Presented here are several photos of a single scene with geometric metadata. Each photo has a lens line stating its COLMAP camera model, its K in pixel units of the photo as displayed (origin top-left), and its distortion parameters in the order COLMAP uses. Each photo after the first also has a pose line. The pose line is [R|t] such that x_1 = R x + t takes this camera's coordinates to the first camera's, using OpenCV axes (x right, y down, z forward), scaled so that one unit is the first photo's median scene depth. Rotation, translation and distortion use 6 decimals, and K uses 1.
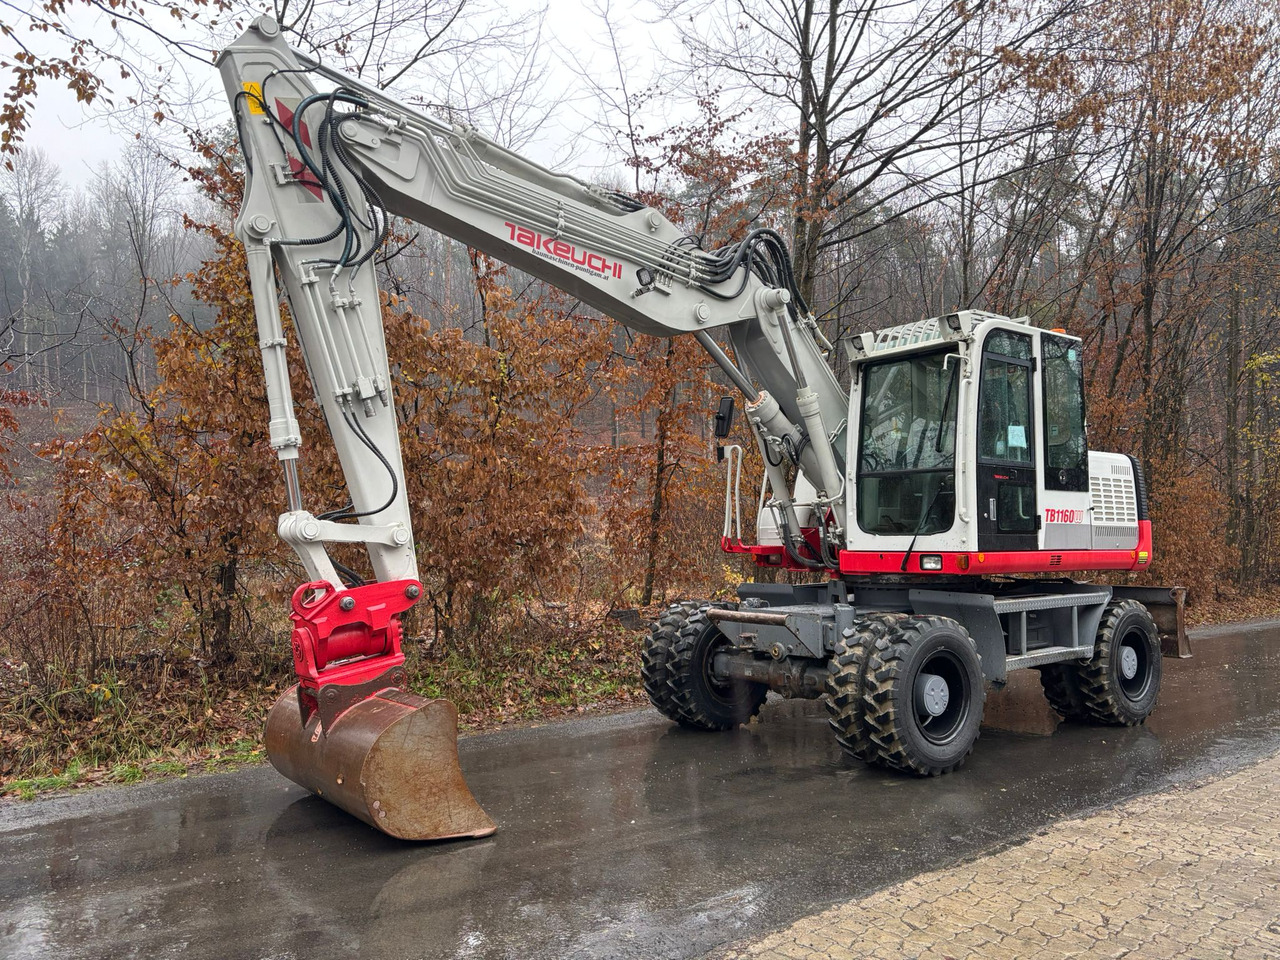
lens RADIAL K [[974.0, 0, 645.2], [0, 974.0, 475.9], [0, 0, 1]] dist [0.090779, -0.126816]
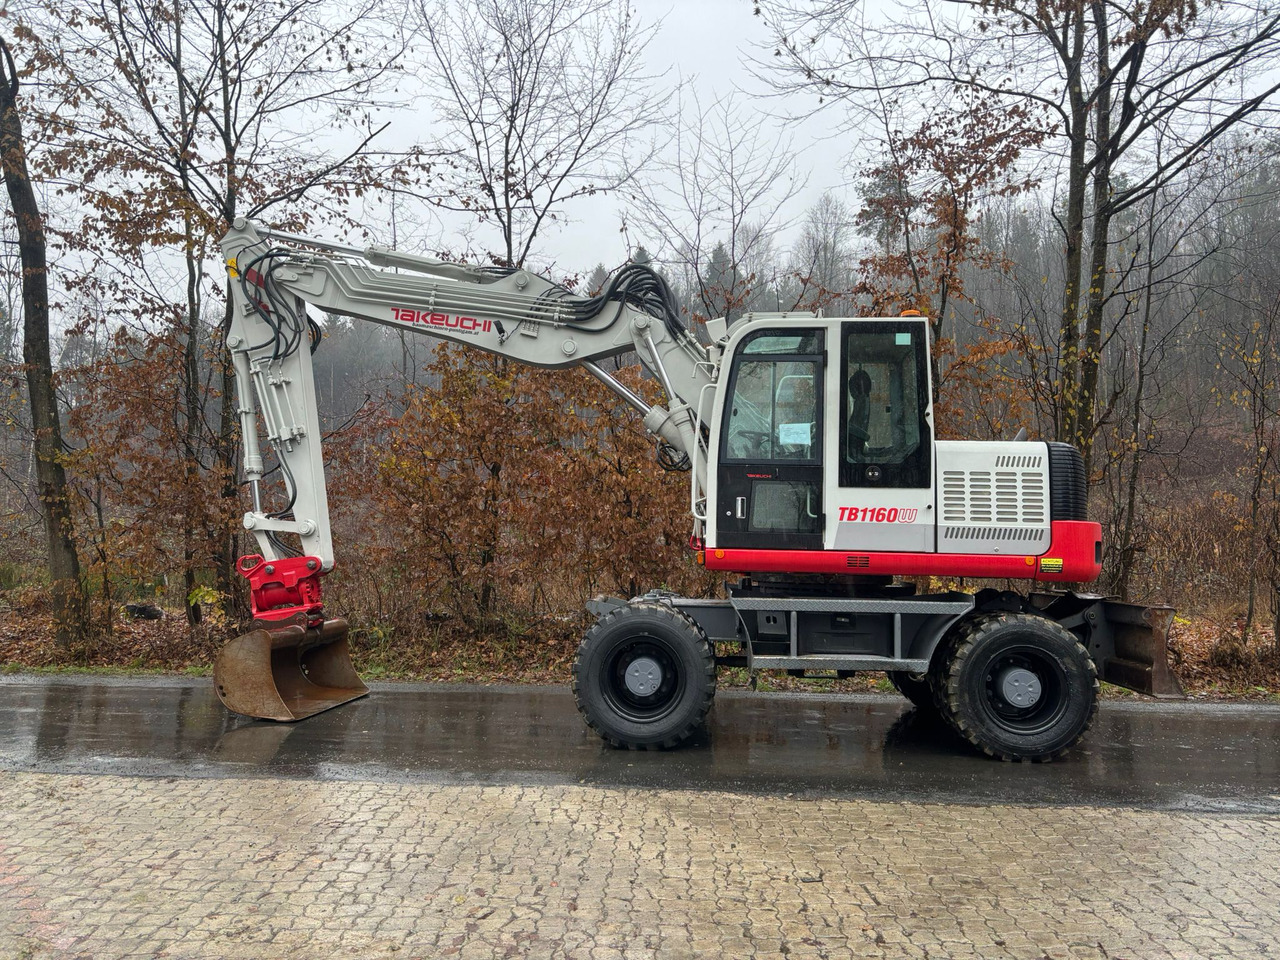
lens RADIAL K [[974.0, 0, 645.2], [0, 974.0, 475.9], [0, 0, 1]] dist [0.090779, -0.126816]
pose [[0.732454, -0.030975, -0.680112, 1.023720], [0.022669, 0.999520, -0.021109, 0.020926], [0.680439, 0.000044, 0.732804, 0.198046]]
